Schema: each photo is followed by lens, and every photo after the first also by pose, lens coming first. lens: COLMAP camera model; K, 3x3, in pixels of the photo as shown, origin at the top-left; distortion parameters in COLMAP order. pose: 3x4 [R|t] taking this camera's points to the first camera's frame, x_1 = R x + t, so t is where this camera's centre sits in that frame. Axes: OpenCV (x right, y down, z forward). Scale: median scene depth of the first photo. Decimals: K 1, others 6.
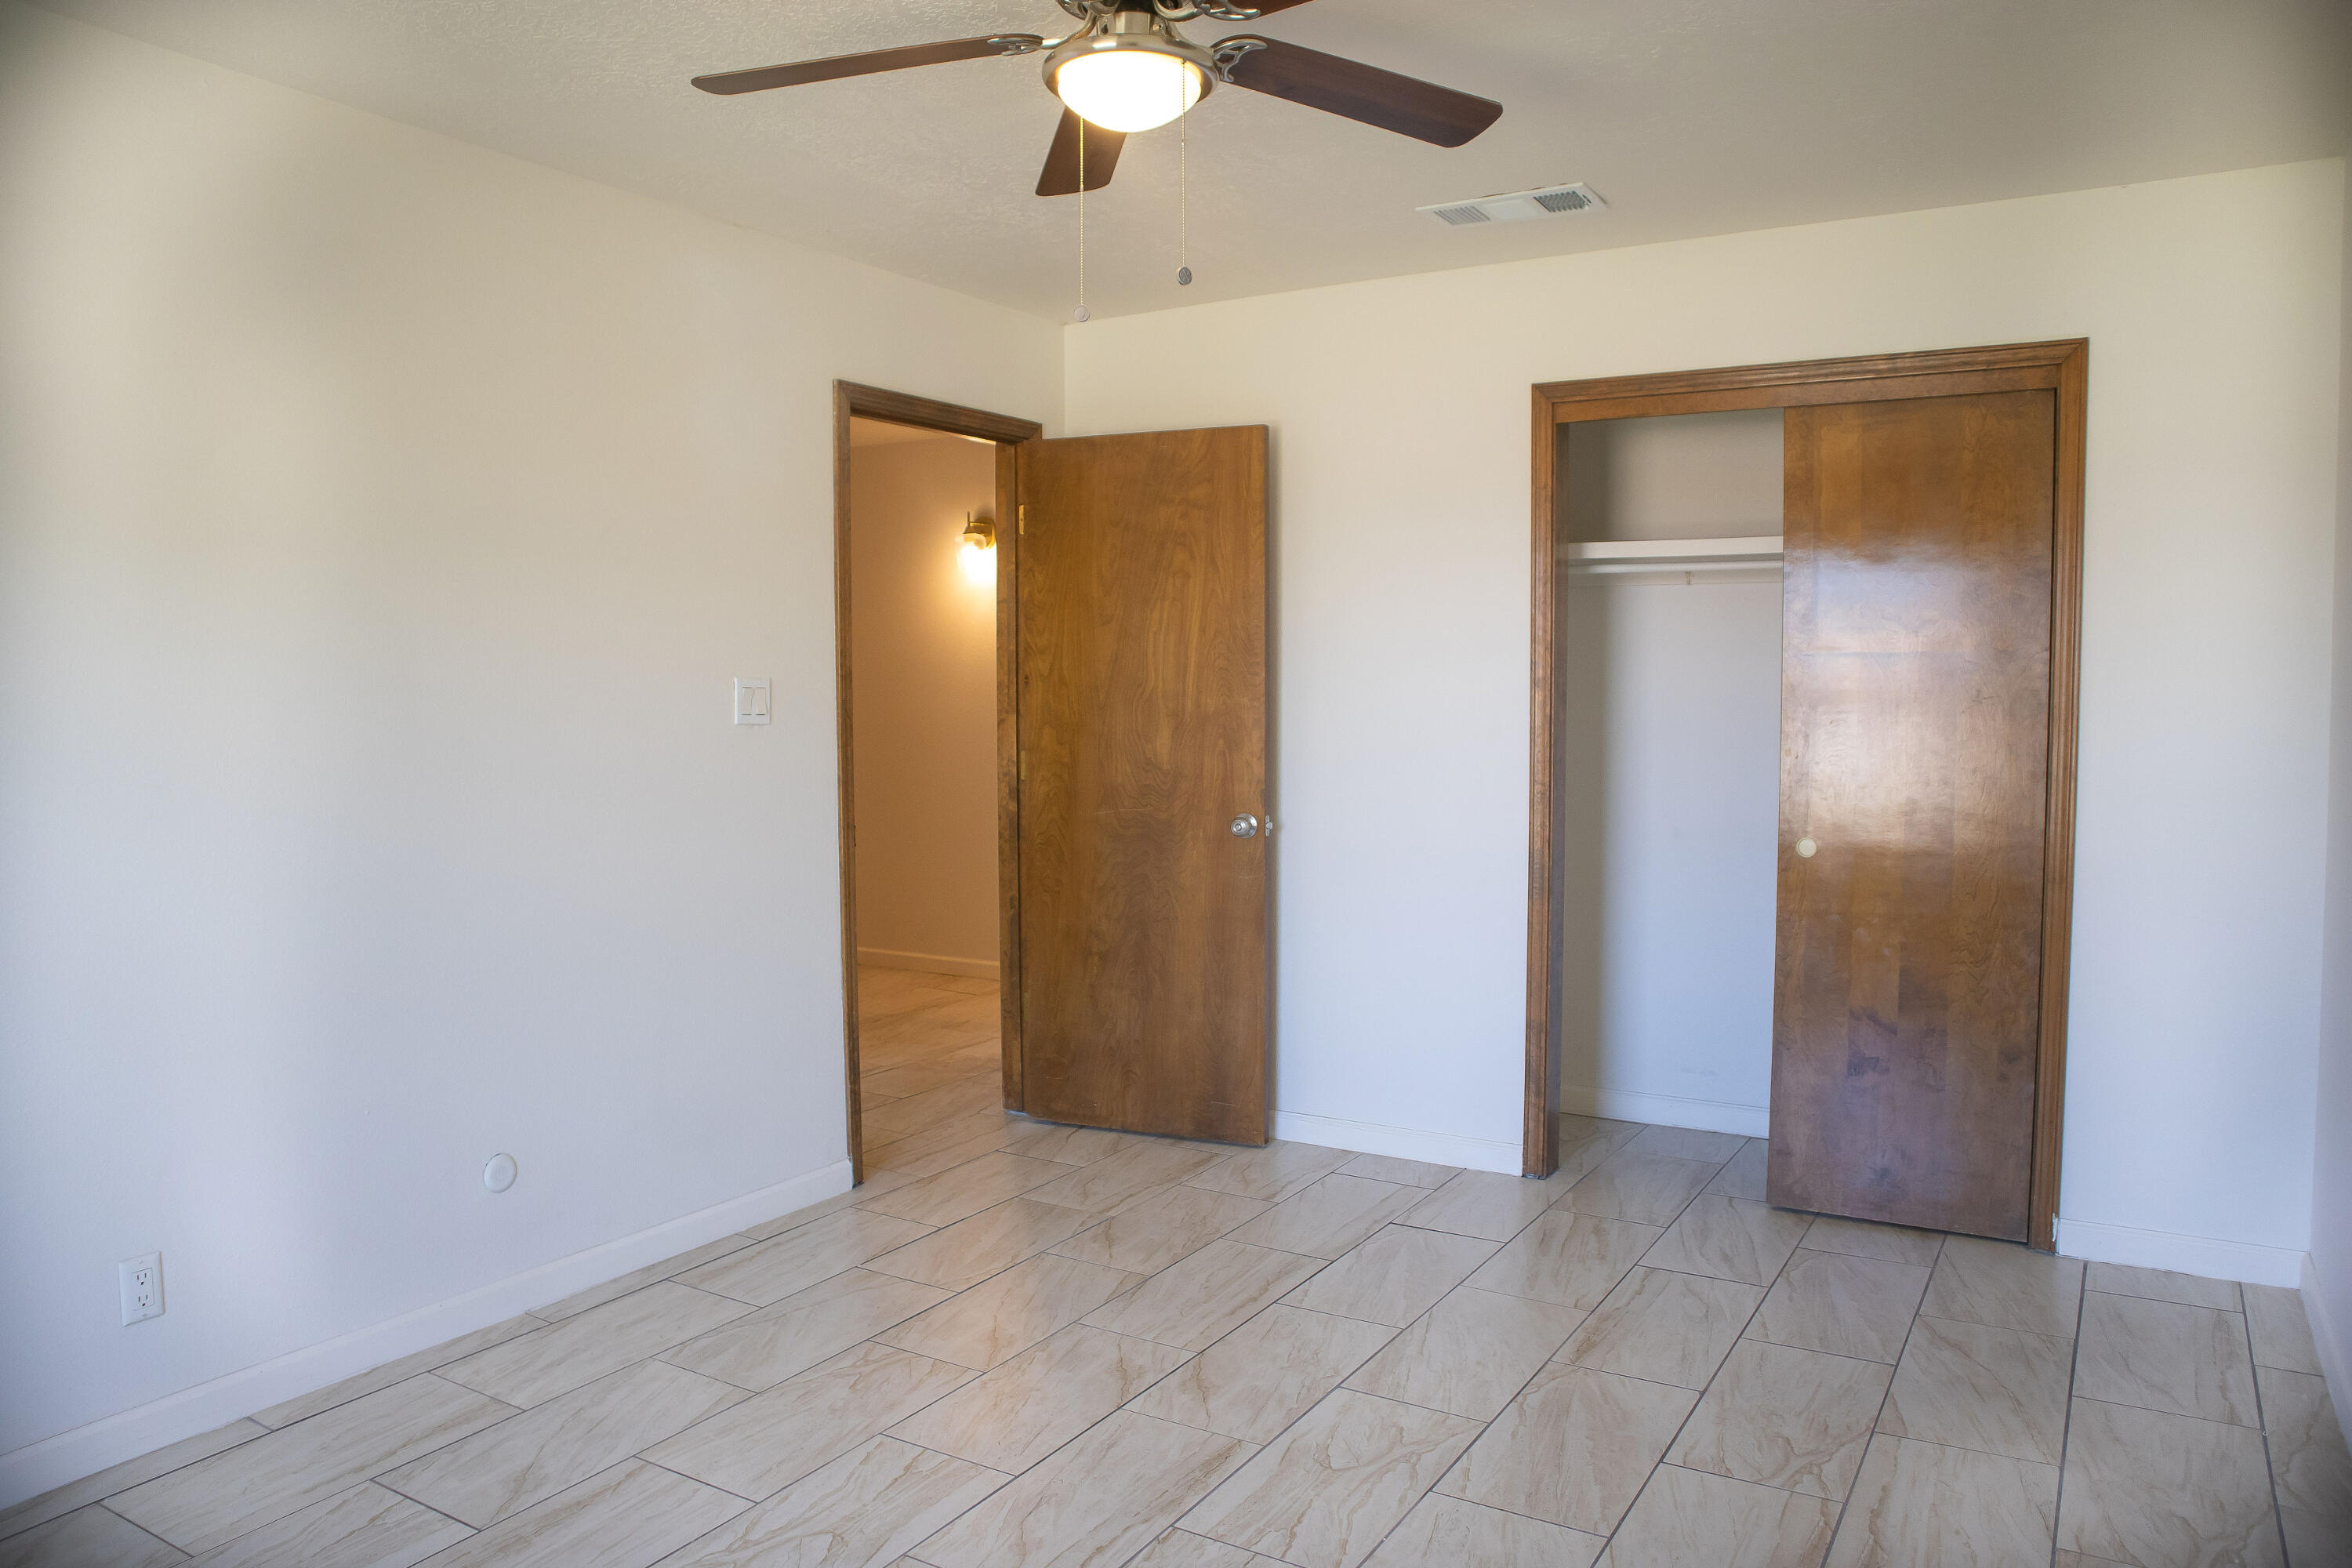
lens RADIAL K [[1628.4, 0, 1176.0], [0, 1628.4, 784.0], [0, 0, 1]] dist [-0.123898, 0.082092]
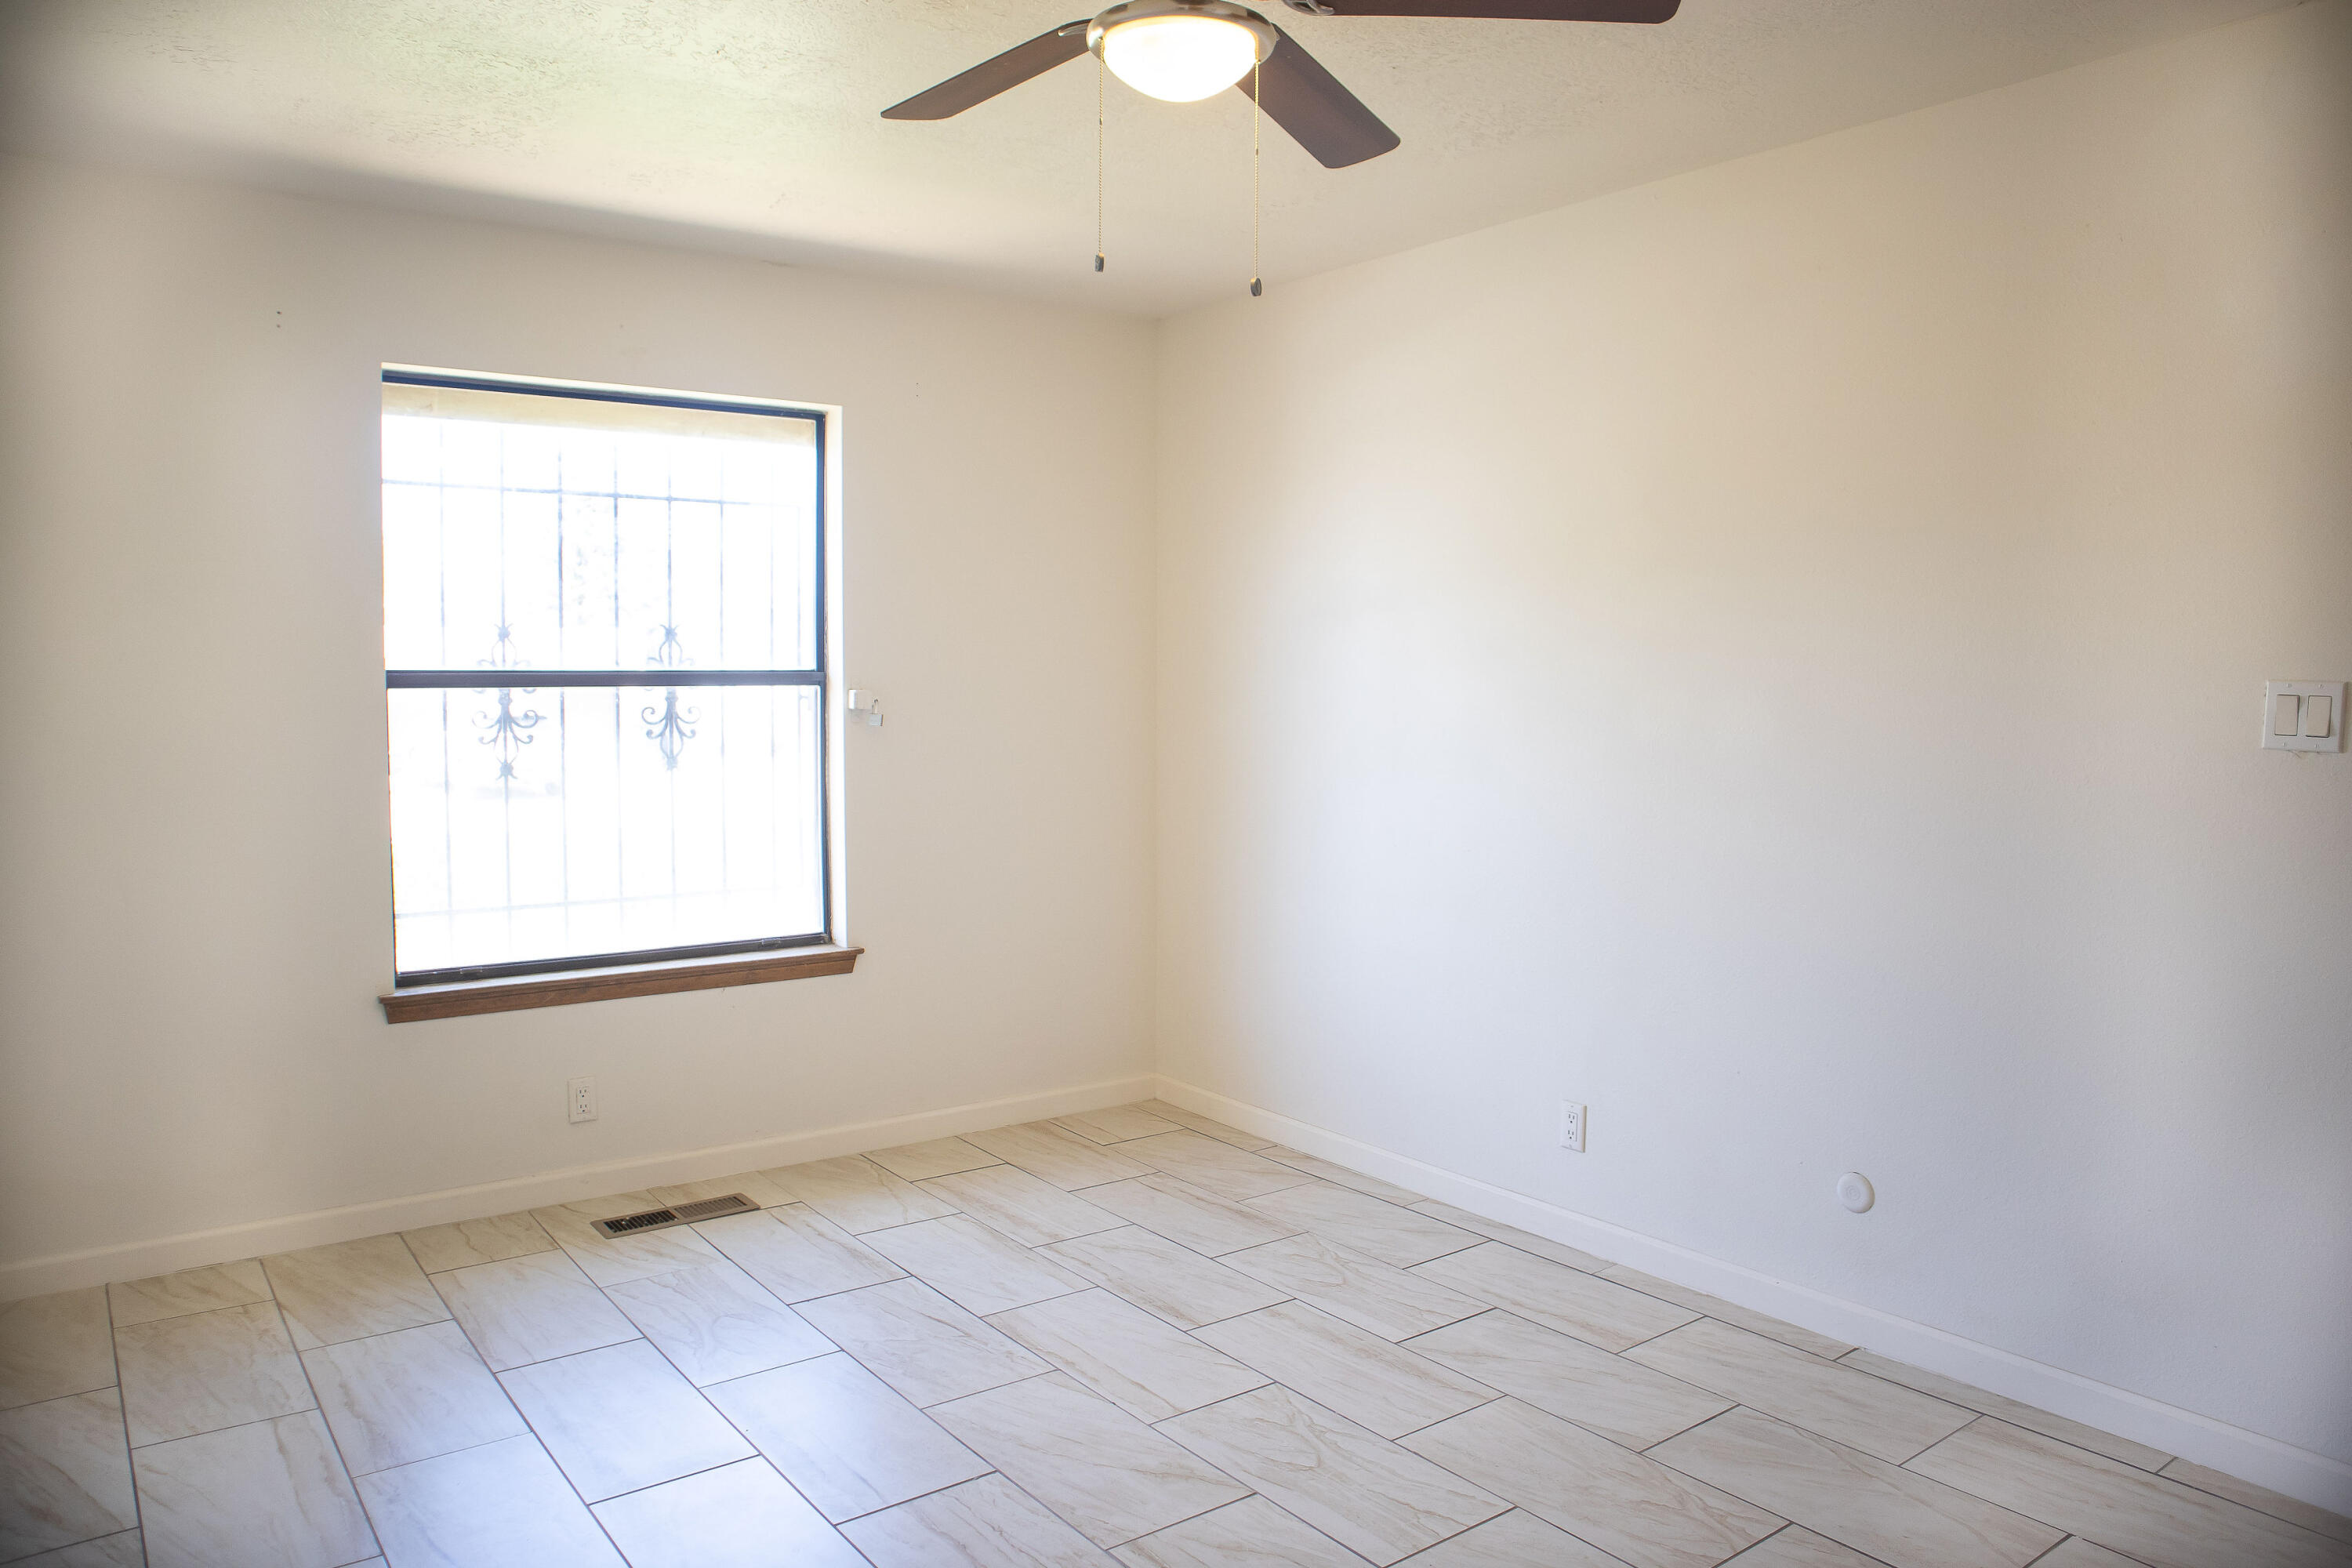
lens RADIAL K [[1598.2, 0, 1173.7], [0, 1598.2, 765.2], [0, 0, 1]] dist [-0.029751, 0.000736]
pose [[-0.367059, 0.061131, -0.928187, 0.608798], [-0.046292, 0.995401, 0.083865, -0.075677], [0.929045, 0.073751, -0.362542, 0.949074]]
